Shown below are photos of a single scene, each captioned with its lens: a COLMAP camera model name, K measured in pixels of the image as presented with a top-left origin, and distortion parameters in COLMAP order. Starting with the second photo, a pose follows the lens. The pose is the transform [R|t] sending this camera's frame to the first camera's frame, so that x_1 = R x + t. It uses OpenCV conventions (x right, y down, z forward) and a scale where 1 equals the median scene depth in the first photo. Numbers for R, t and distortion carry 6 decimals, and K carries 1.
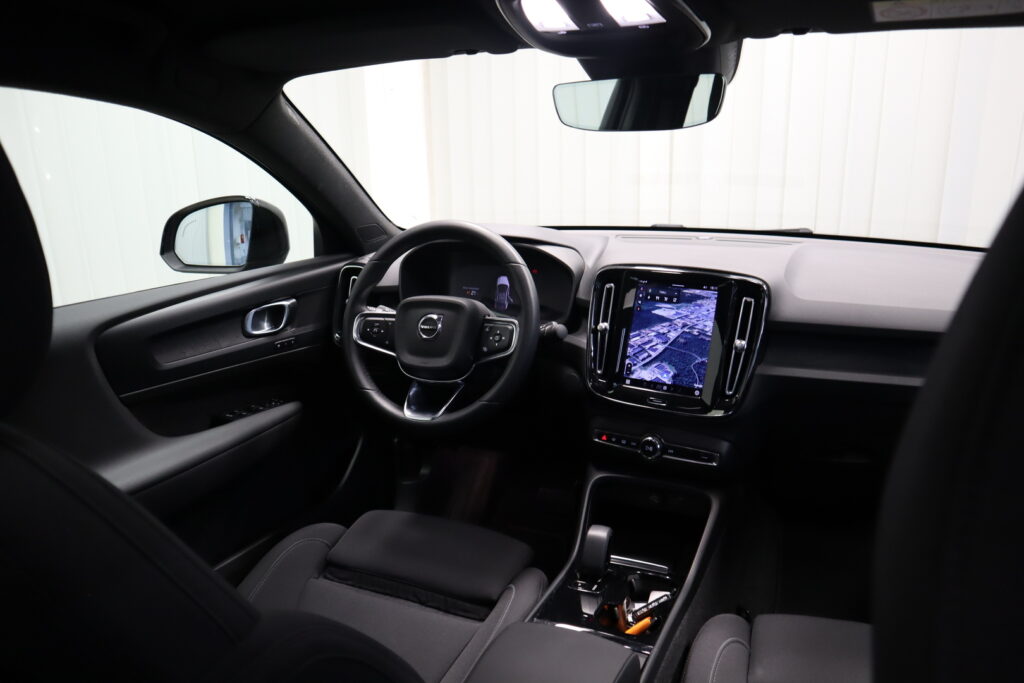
lens RADIAL K [[740.4, 0, 511.4], [0, 740.4, 347.6], [0, 0, 1]] dist [0.001466, 0.000024]
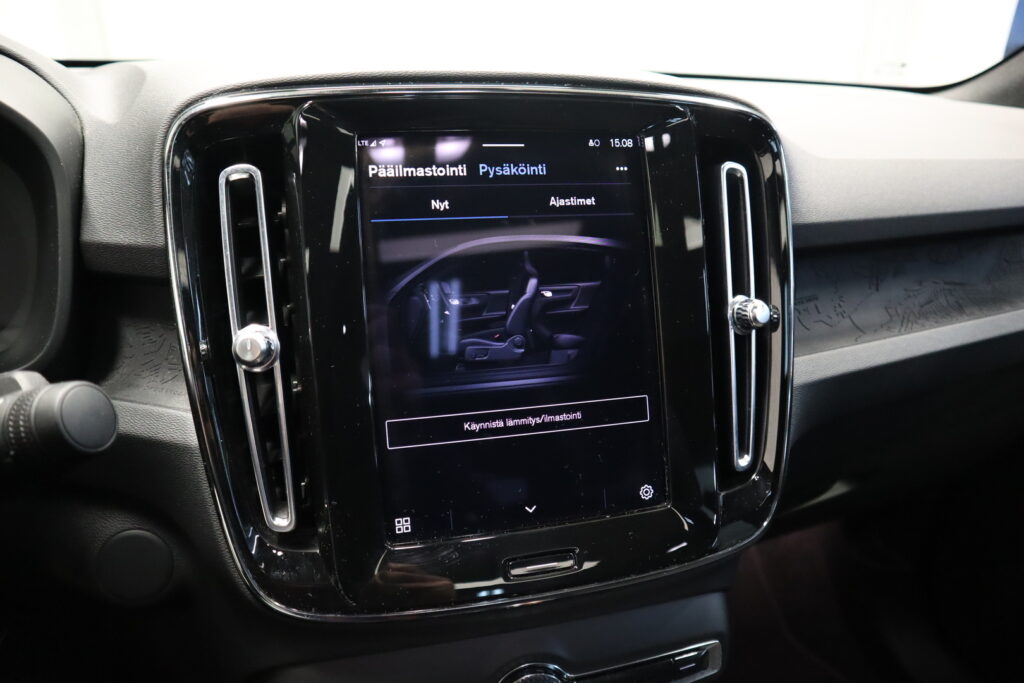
lens RADIAL K [[707.5, 0, 514.5], [0, 707.5, 338.1], [0, 0, 1]] dist [-0.094218, 0.055378]
pose [[0.702578, -0.218496, 0.677233, 0.028005], [0.167626, 0.975730, 0.140901, -0.047096], [-0.691582, 0.014528, 0.722152, 0.766331]]
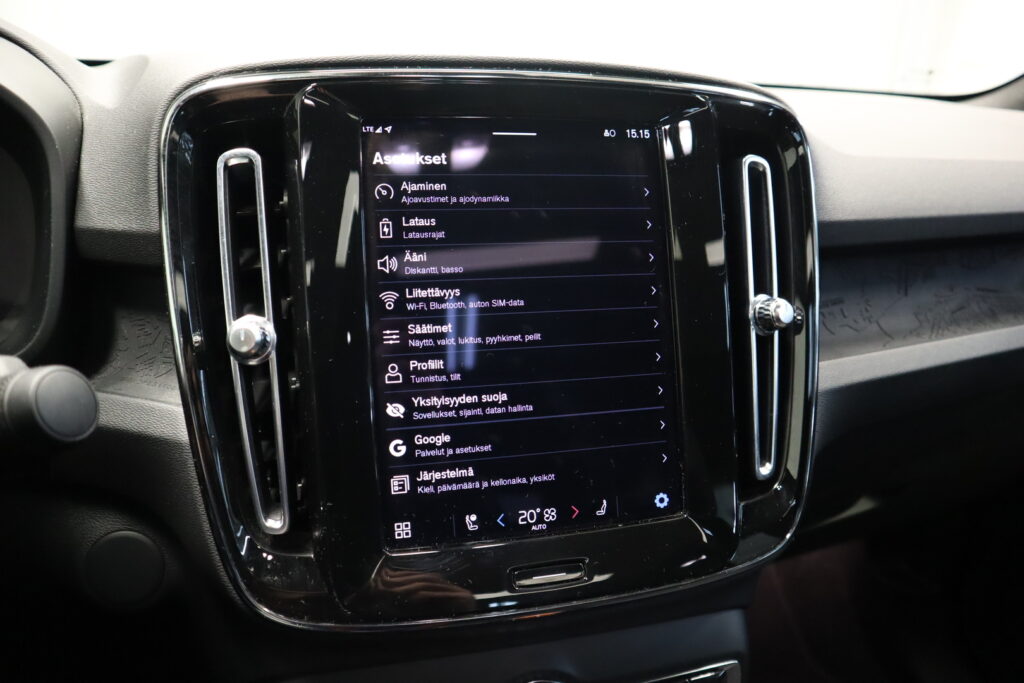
lens RADIAL K [[707.5, 0, 516.7], [0, 707.5, 338.5], [0, 0, 1]] dist [-0.094218, 0.055378]
pose [[0.720326, -0.193507, 0.666098, 0.037229], [0.158313, 0.980817, 0.113734, -0.037914], [-0.675328, 0.023526, 0.737142, 0.773332]]
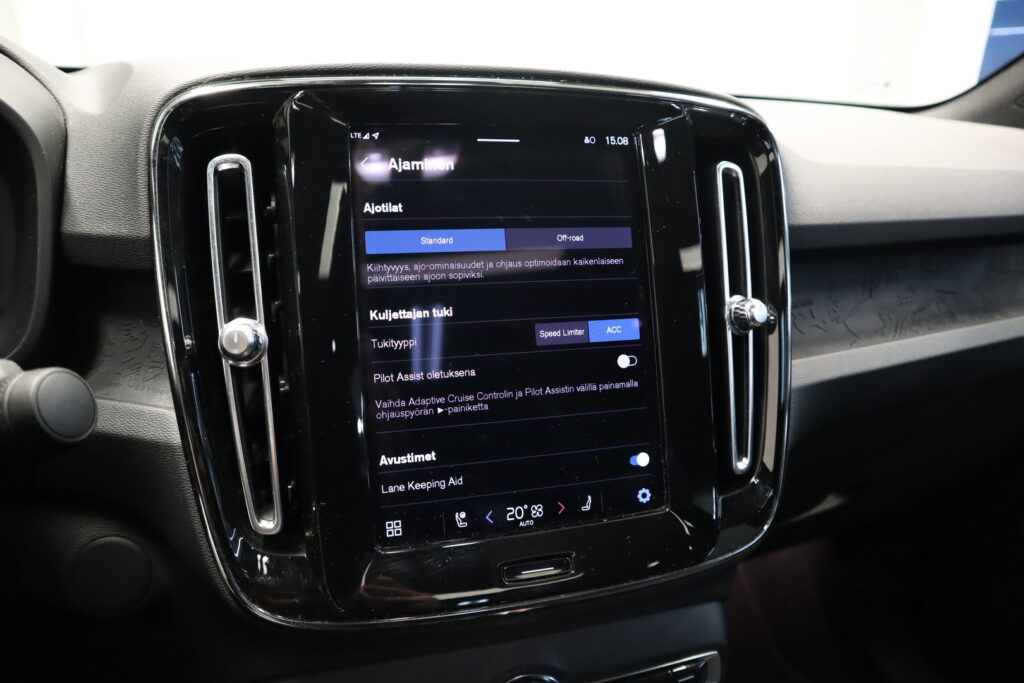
lens RADIAL K [[707.5, 0, 513.6], [0, 707.5, 343.9], [0, 0, 1]] dist [-0.094218, 0.055378]
pose [[0.686317, -0.195348, 0.700577, 0.026815], [0.163428, 0.980043, 0.113173, -0.036354], [-0.708703, 0.036821, 0.704545, 0.774182]]
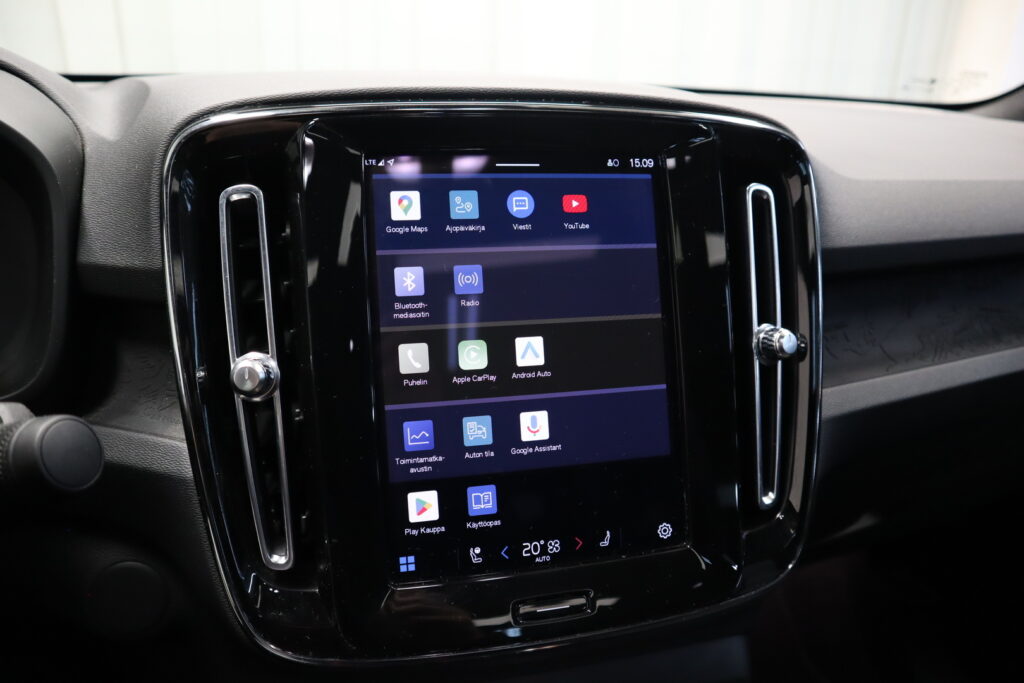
lens RADIAL K [[707.5, 0, 516.8], [0, 707.5, 338.9], [0, 0, 1]] dist [-0.094218, 0.055378]
pose [[0.720689, -0.199315, 0.663989, 0.039217], [0.160320, 0.979733, 0.120085, -0.050464], [-0.674467, 0.019907, 0.738037, 0.773826]]
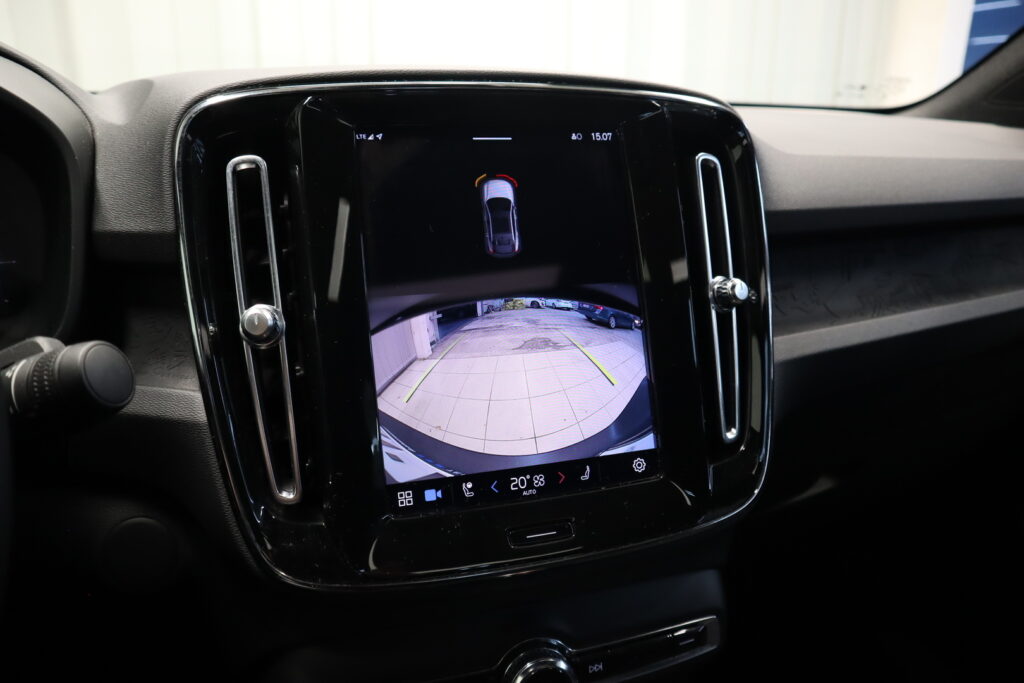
lens RADIAL K [[707.5, 0, 514.2], [0, 707.5, 342.1], [0, 0, 1]] dist [-0.094218, 0.055378]
pose [[0.679978, -0.192652, 0.707471, 0.011031], [0.193819, 0.977772, 0.079971, -0.022984], [-0.707153, 0.082743, 0.702203, 0.761489]]
